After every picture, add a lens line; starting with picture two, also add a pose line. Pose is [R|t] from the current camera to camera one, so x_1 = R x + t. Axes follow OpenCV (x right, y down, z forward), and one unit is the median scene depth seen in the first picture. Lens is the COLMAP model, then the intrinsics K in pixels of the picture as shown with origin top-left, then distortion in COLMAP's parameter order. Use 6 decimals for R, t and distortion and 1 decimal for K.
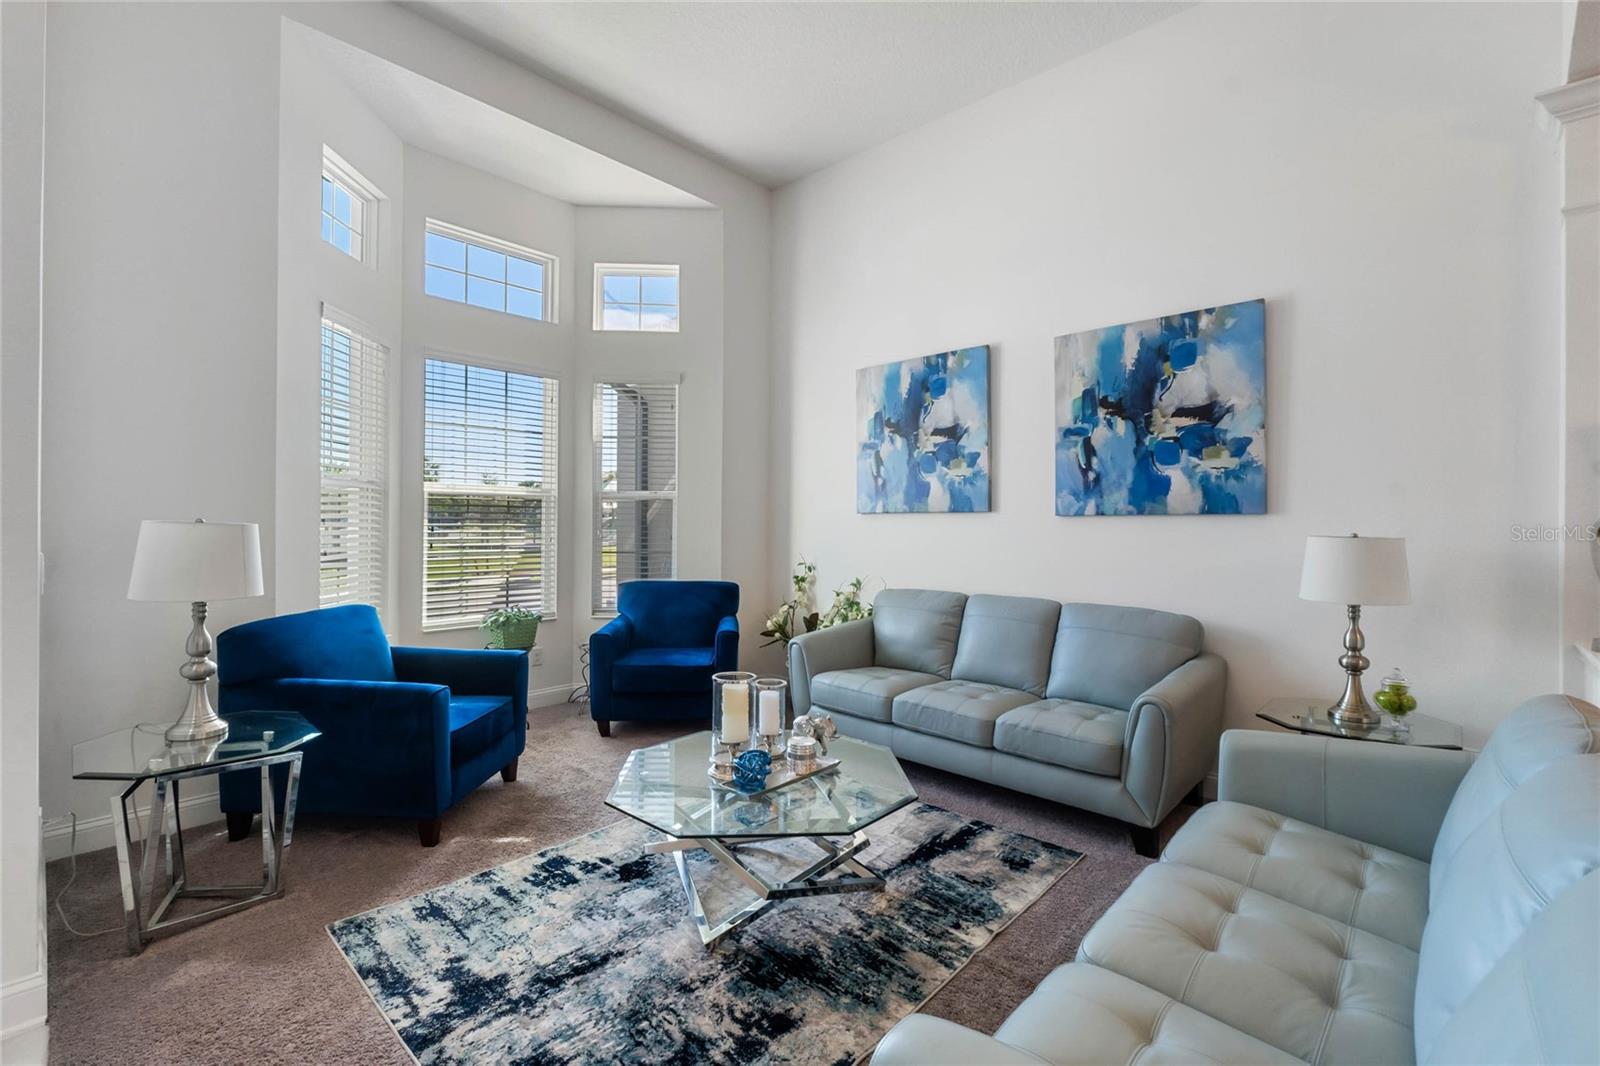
lens RADIAL K [[712.2, 0, 797.8], [0, 712.2, 512.9], [0, 0, 1]] dist [-0.001249, -0.000154]
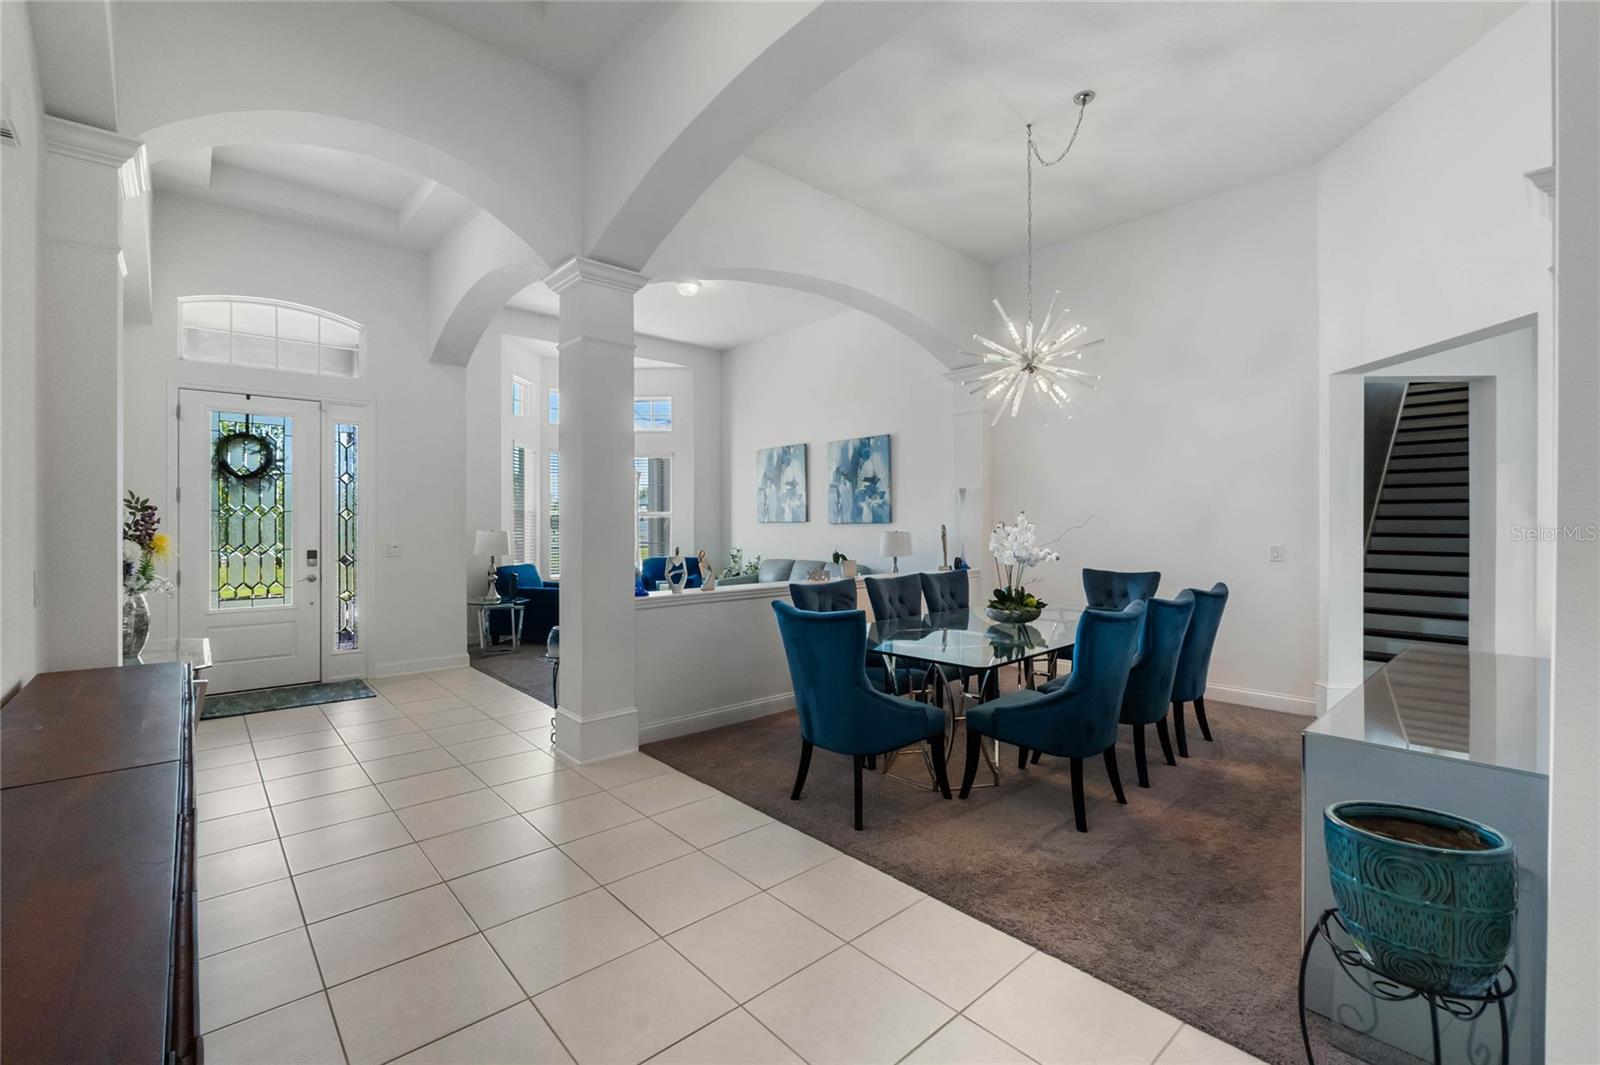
lens RADIAL K [[677.6, 0, 795.1], [0, 677.6, 538.9], [0, 0, 1]] dist [-0.000729, -0.000094]
pose [[0.995362, -0.008303, -0.095838, 0.525917], [0.011673, 0.999331, 0.034654, -0.026298], [0.095486, -0.035612, 0.994794, -1.264732]]
